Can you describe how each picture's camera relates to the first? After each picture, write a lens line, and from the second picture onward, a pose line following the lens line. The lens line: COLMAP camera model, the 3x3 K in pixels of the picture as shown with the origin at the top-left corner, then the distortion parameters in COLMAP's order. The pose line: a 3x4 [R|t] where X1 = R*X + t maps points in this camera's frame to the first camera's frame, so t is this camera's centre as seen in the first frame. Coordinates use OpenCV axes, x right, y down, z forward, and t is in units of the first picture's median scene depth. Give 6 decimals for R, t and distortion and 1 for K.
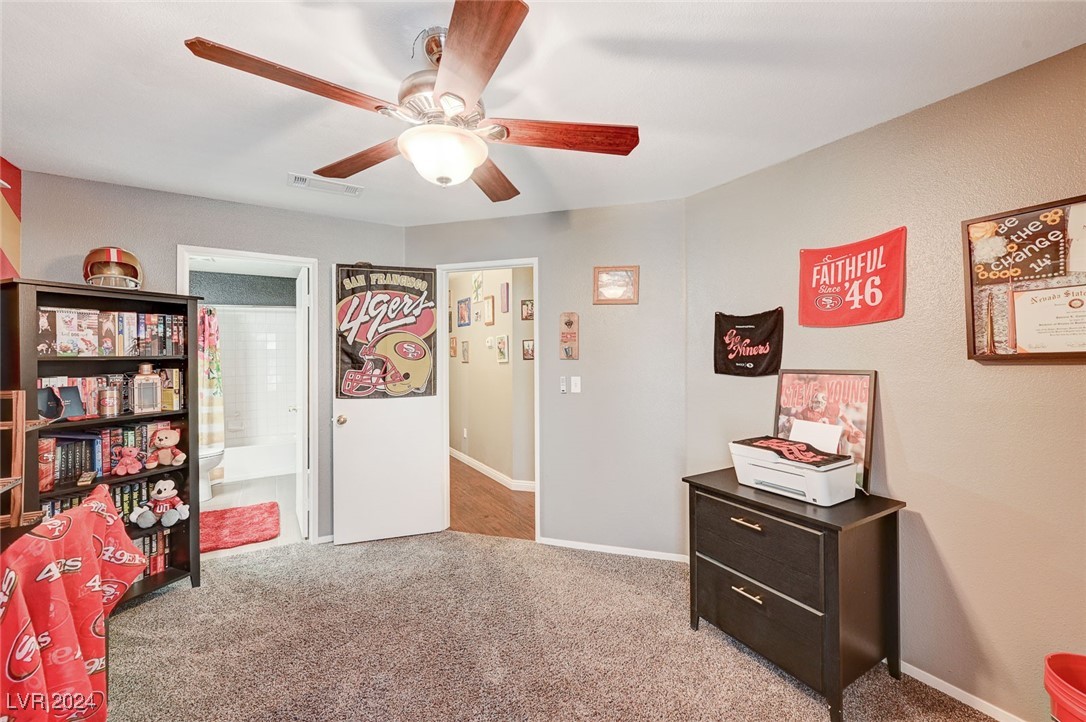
lens RADIAL K [[435.2, 0, 543.0], [0, 435.2, 361.0], [0, 0, 1]] dist [-0.000647, 0.000041]
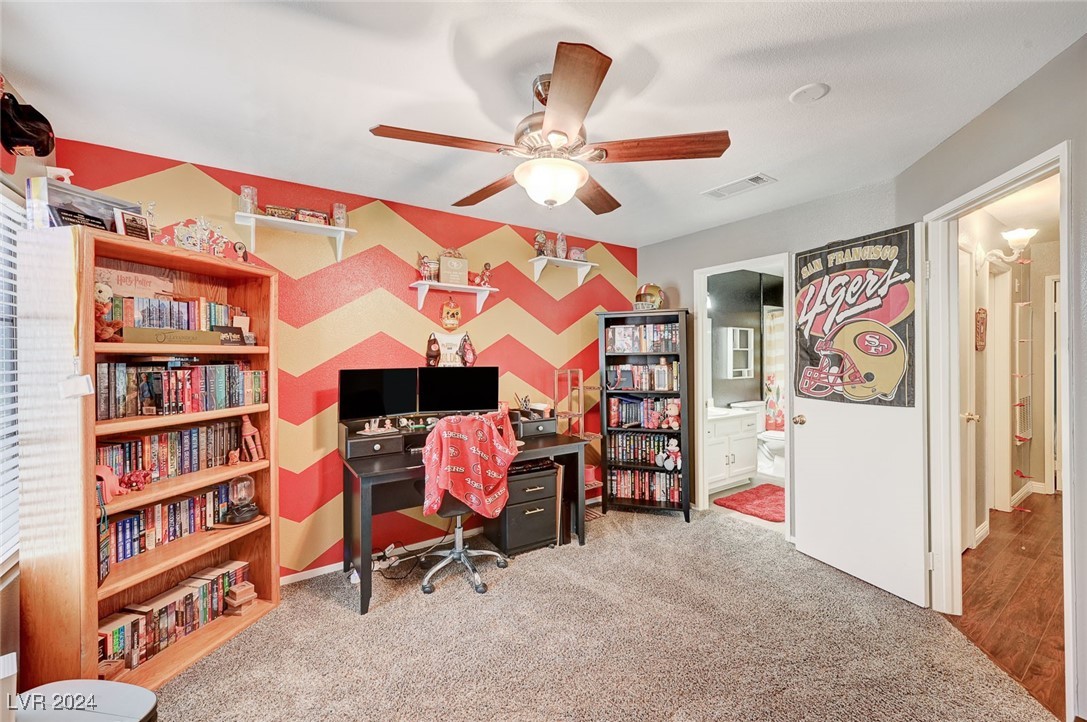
lens RADIAL K [[435.6, 0, 543.5], [0, 435.6, 361.0], [0, 0, 1]] dist [-0.000647, 0.000041]
pose [[0.047935, 0.018865, -0.998672, 0.434600], [-0.000830, 0.999822, 0.018847, -0.007621], [0.998850, -0.000075, 0.047943, 0.399411]]
